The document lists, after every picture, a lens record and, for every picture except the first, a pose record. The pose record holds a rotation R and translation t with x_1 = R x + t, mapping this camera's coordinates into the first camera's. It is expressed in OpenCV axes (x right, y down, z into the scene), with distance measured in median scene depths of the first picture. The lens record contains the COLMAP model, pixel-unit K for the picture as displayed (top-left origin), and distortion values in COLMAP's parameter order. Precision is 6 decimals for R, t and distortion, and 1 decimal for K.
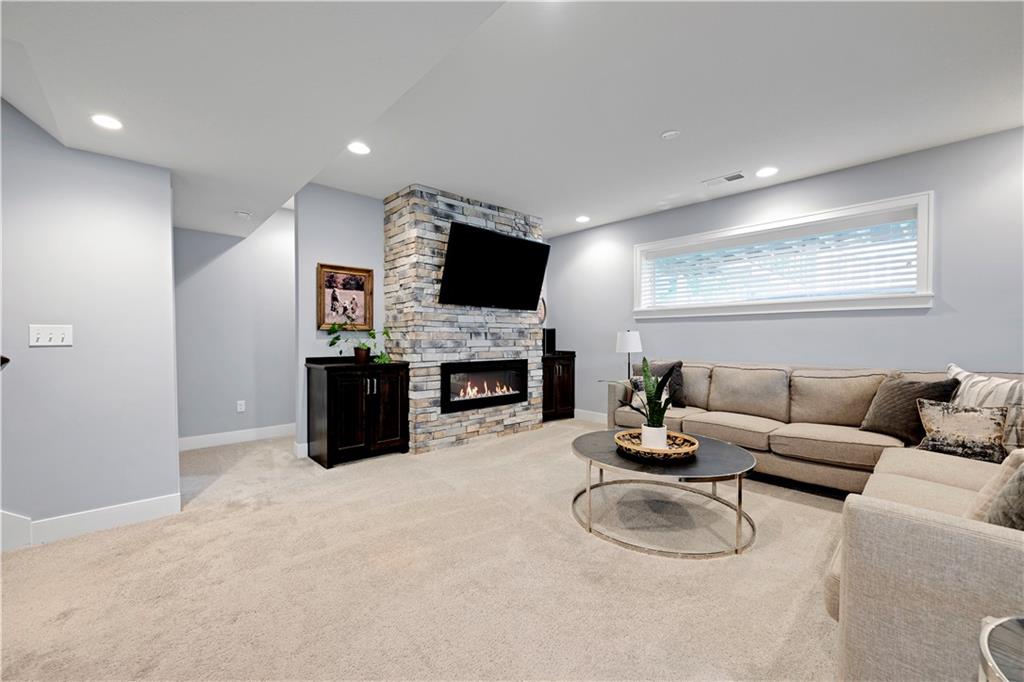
lens RADIAL K [[407.7, 0, 509.5], [0, 407.7, 341.7], [0, 0, 1]] dist [-0.003159, -0.000035]
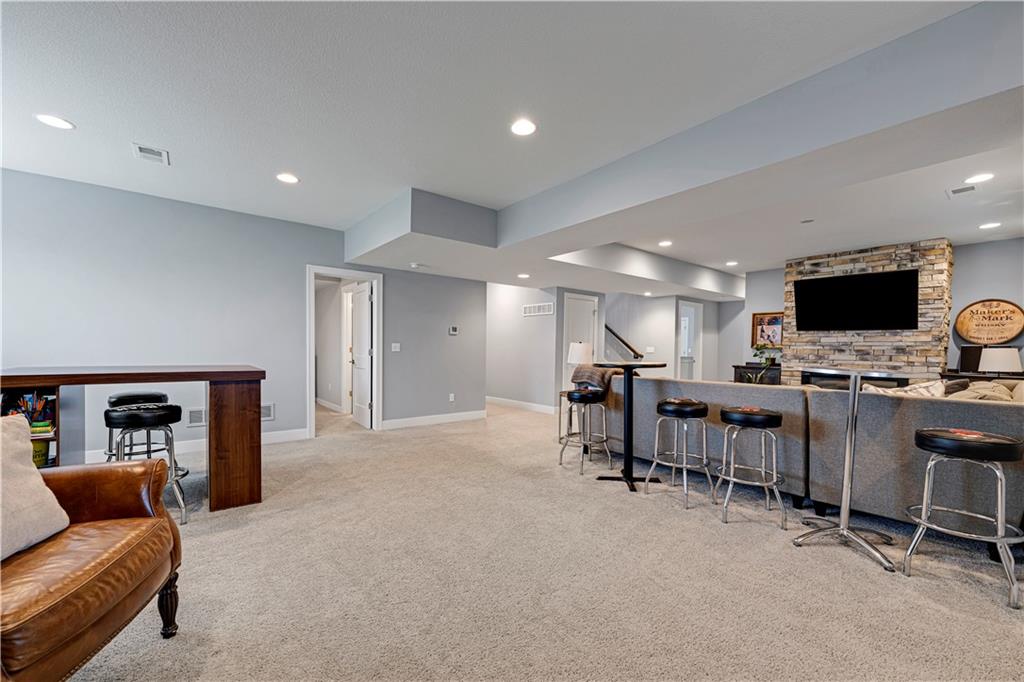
lens RADIAL K [[407.7, 0, 512.9], [0, 407.7, 346.8], [0, 0, 1]] dist [-0.003159, -0.000035]
pose [[-0.051796, -0.006720, -0.998635, 1.371530], [-0.024190, 0.999692, -0.005472, 0.002267], [0.998365, 0.023874, -0.051943, -0.019278]]
